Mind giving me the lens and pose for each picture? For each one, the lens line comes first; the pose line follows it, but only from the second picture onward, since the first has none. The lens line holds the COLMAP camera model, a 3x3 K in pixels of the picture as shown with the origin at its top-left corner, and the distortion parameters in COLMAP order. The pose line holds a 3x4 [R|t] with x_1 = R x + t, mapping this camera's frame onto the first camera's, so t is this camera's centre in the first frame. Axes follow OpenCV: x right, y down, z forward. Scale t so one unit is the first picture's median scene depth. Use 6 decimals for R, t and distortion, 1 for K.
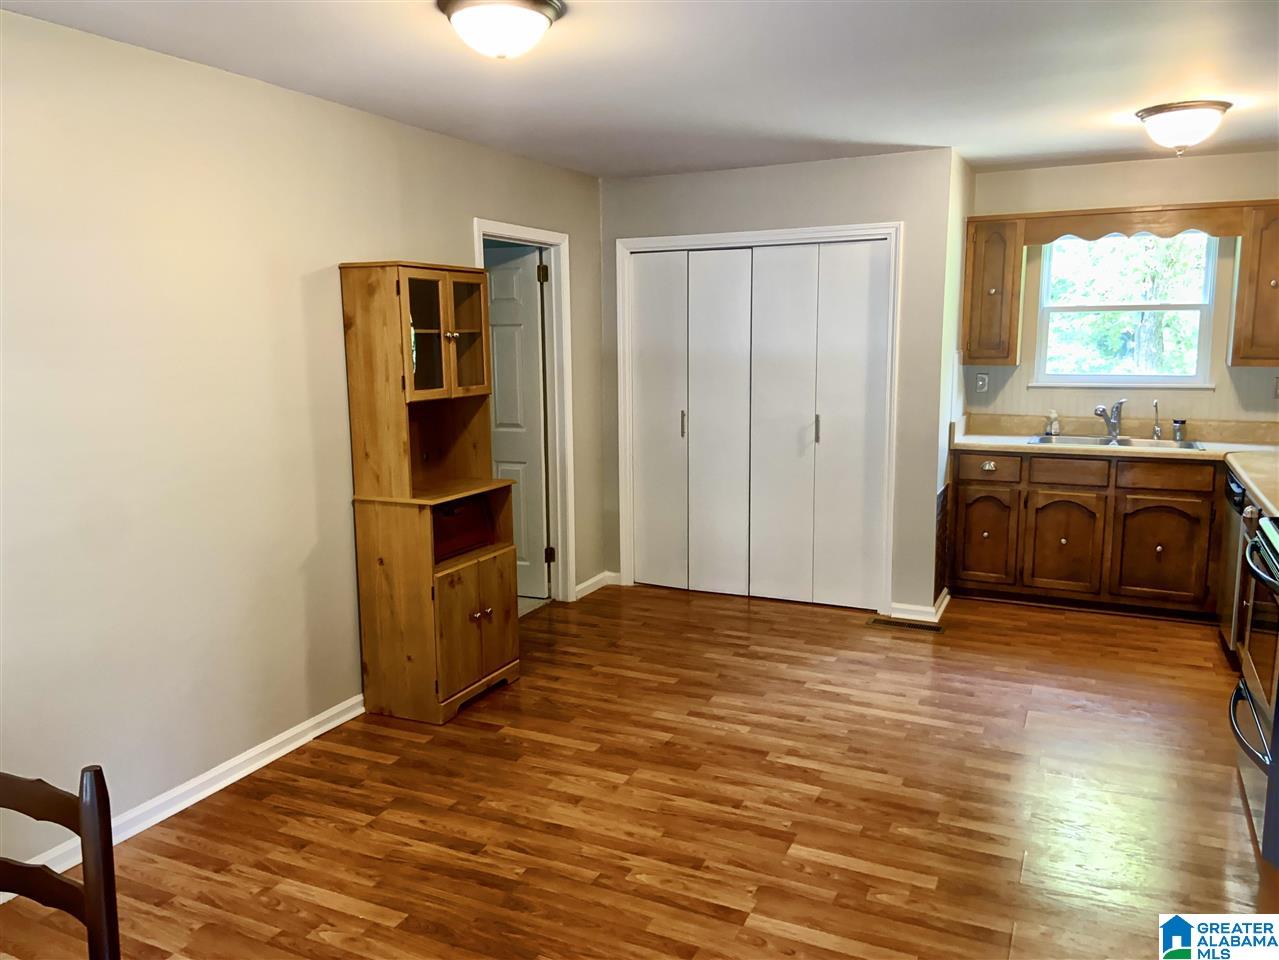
lens RADIAL K [[968.1, 0, 638.7], [0, 968.1, 456.2], [0, 0, 1]] dist [0.009116, 0.001284]
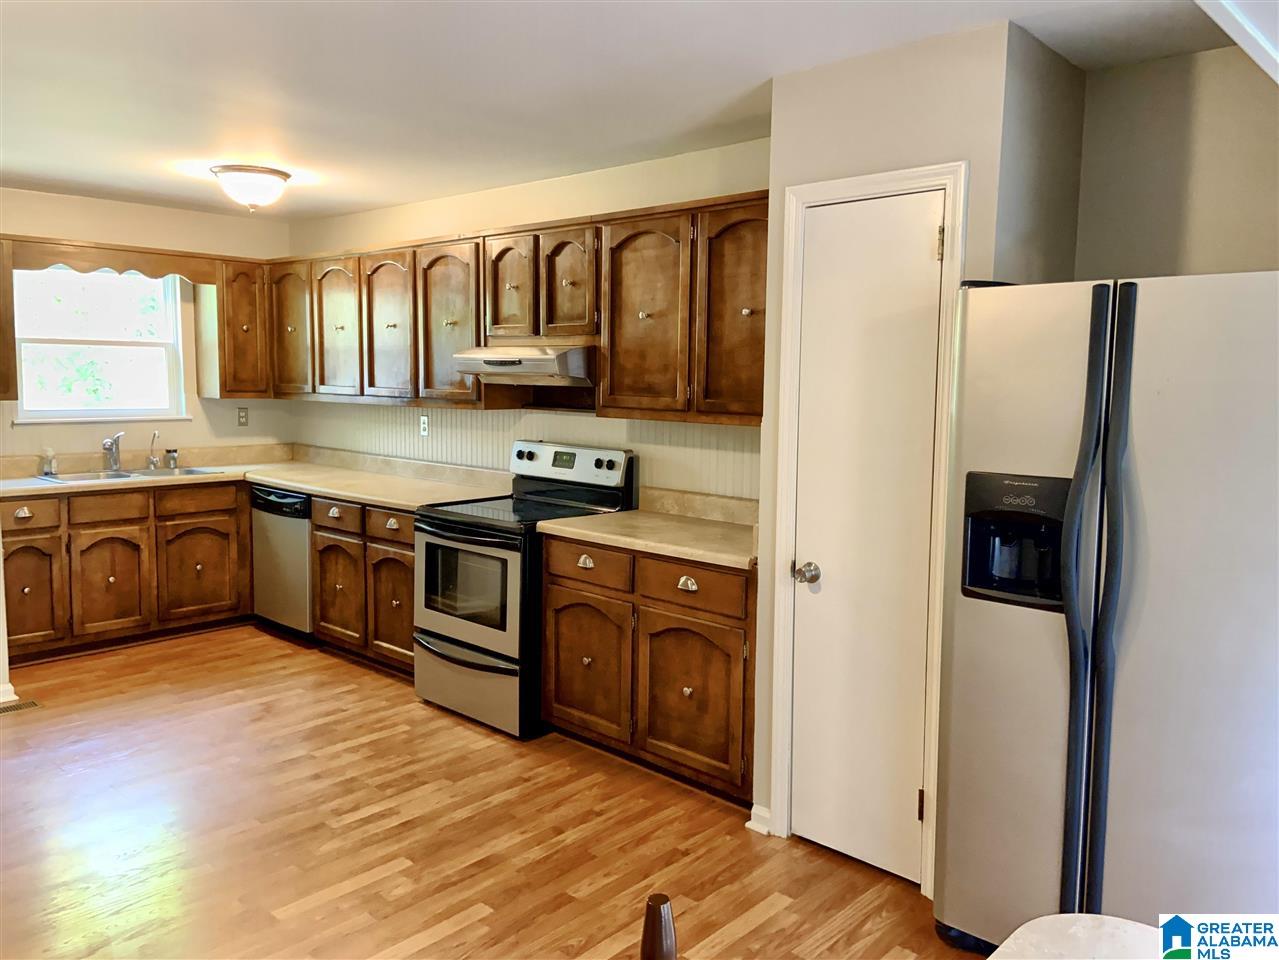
lens RADIAL K [[981.3, 0, 639.5], [0, 981.3, 480.0], [0, 0, 1]] dist [-0.028230, 0.001769]
pose [[0.250553, -0.089859, 0.963923, -0.369635], [0.101717, 0.992615, 0.066095, -0.022862], [-0.962744, 0.081487, 0.257843, 0.232149]]
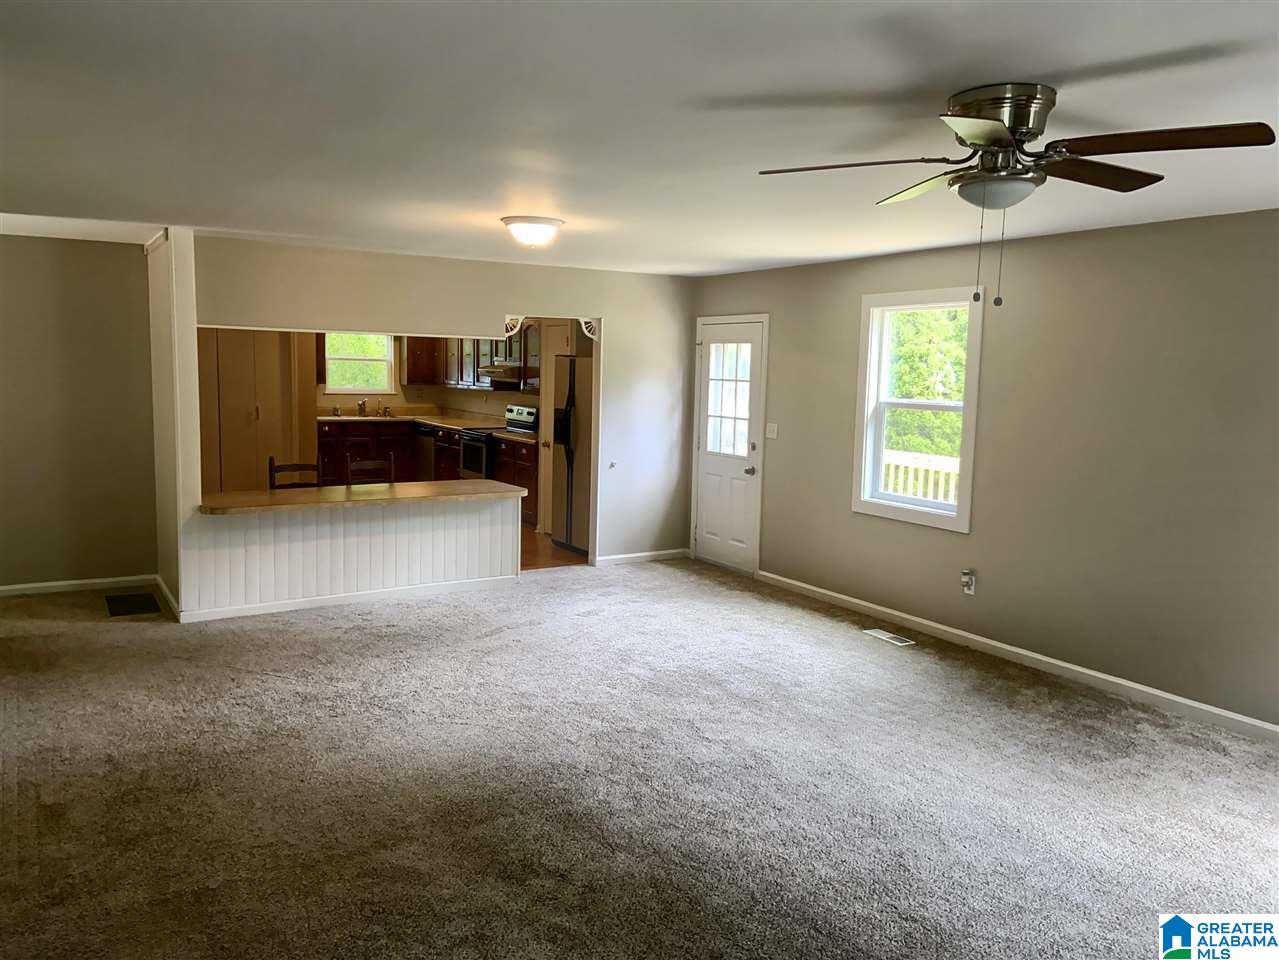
lens RADIAL K [[981.3, 0, 639.5], [0, 981.3, 480.0], [0, 0, 1]] dist [-0.028230, 0.001769]
pose [[0.532464, -0.067829, 0.843731, -1.242512], [0.071533, 0.996824, 0.034993, 0.107619], [-0.843425, 0.041722, 0.535625, -0.878331]]
